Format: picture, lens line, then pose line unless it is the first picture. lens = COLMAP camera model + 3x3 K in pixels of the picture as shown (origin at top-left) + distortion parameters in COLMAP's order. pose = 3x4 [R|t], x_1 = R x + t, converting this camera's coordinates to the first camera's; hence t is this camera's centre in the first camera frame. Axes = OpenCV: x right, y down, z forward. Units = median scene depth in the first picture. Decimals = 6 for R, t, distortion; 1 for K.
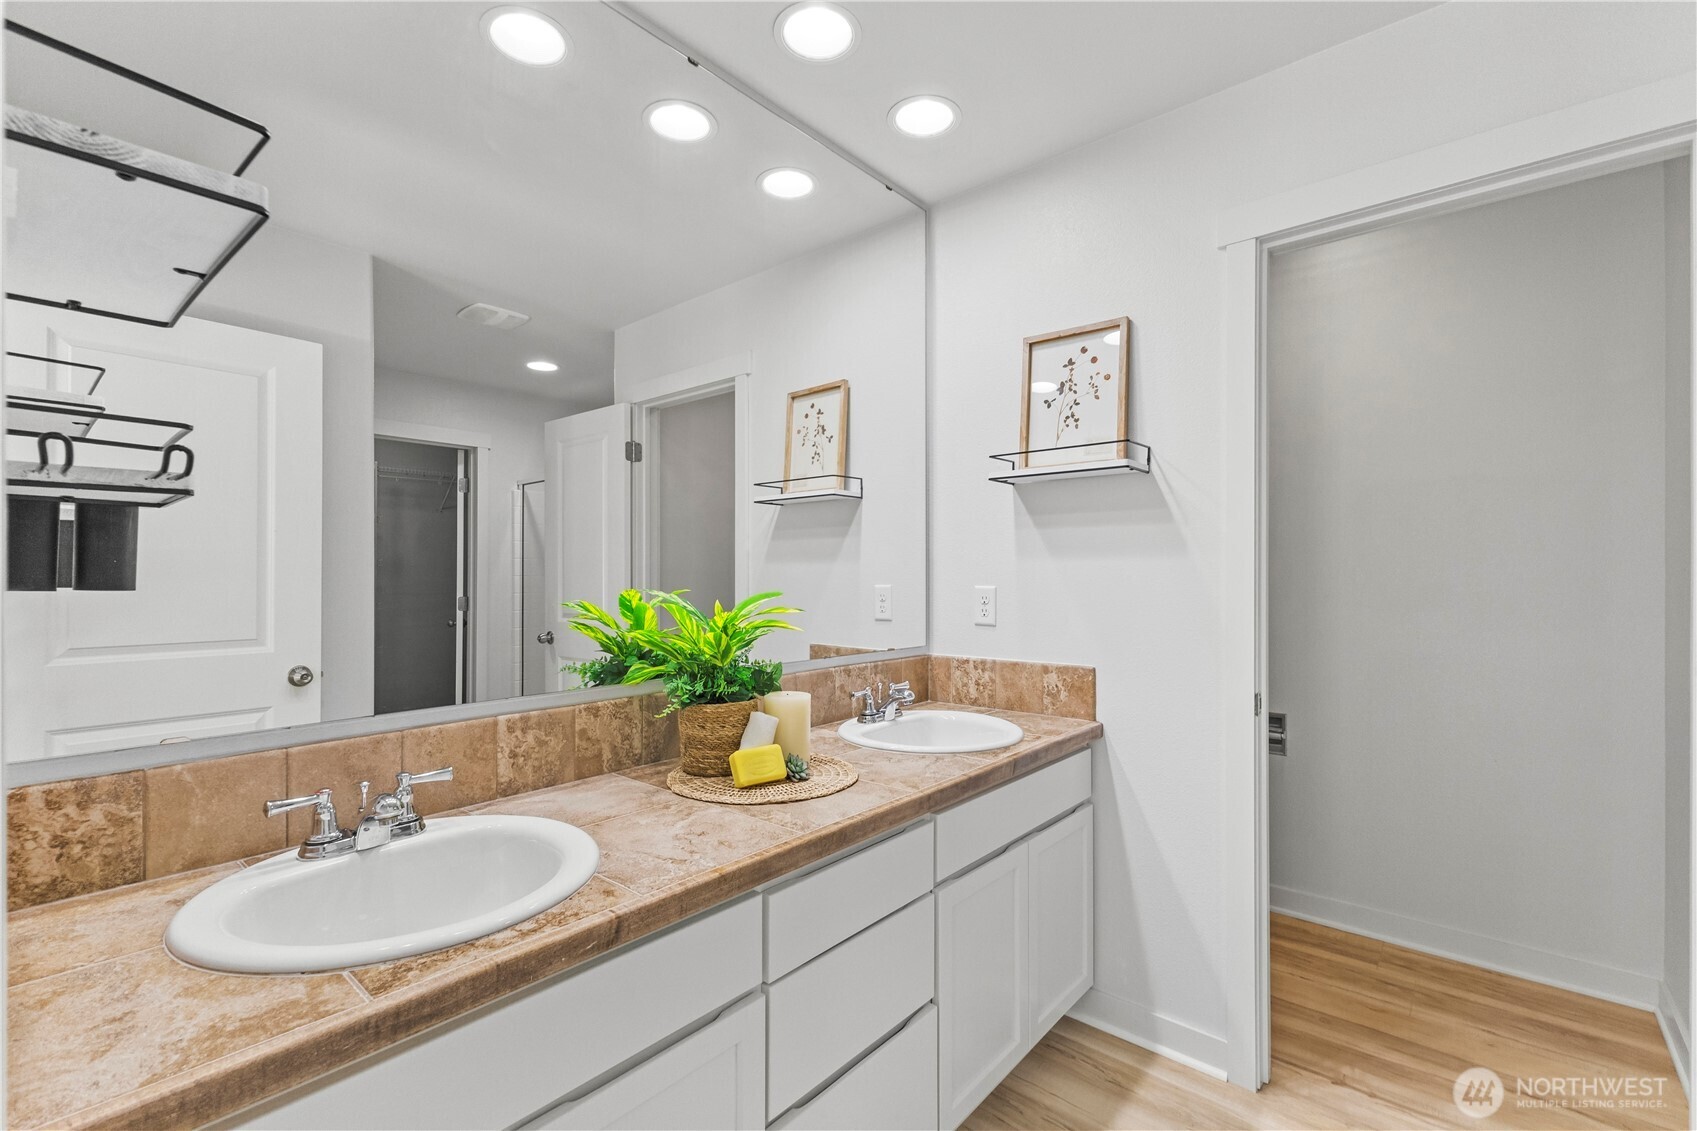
lens RADIAL K [[743.8, 0, 847.9], [0, 743.8, 567.1], [0, 0, 1]] dist [0.014022, -0.000115]
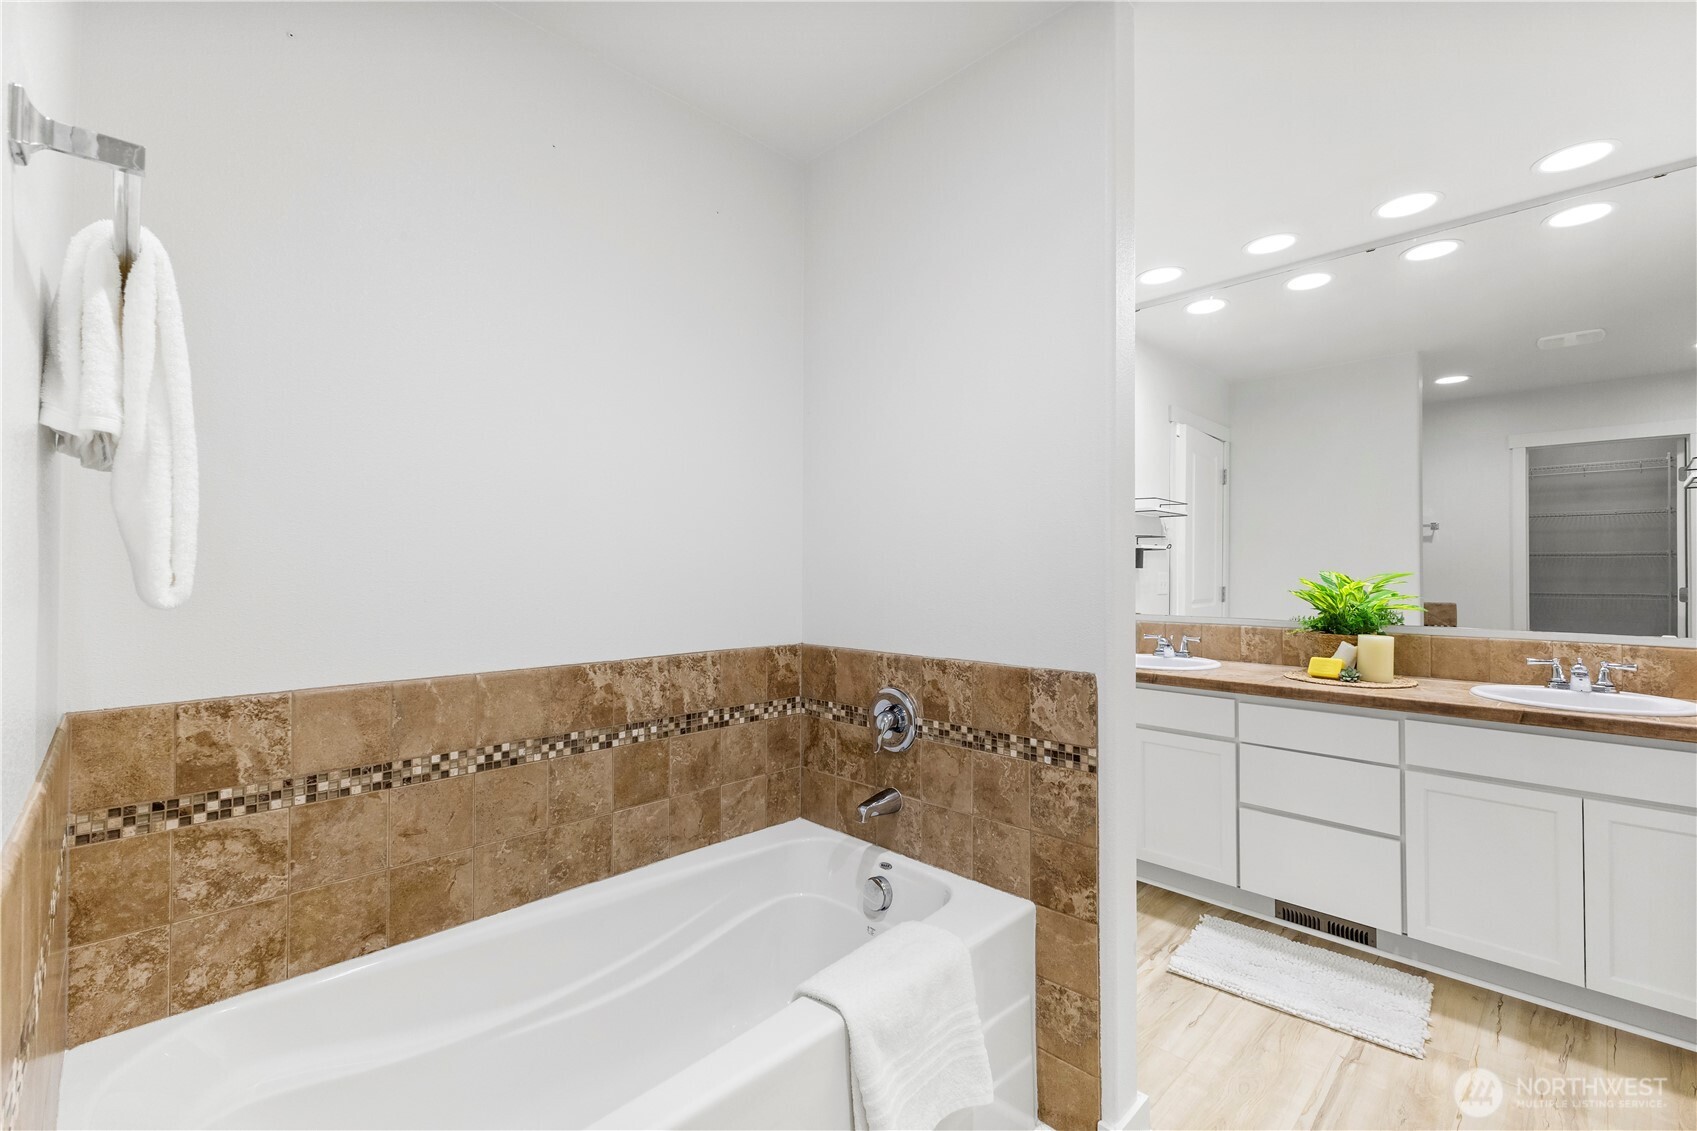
lens RADIAL K [[743.8, 0, 847.0], [0, 743.8, 561.7], [0, 0, 1]] dist [0.014022, -0.000115]
pose [[-0.081777, -0.001472, -0.996650, 1.806106], [0.007473, 0.999970, -0.002090, -0.000260], [0.996623, -0.007618, -0.081763, -0.013177]]
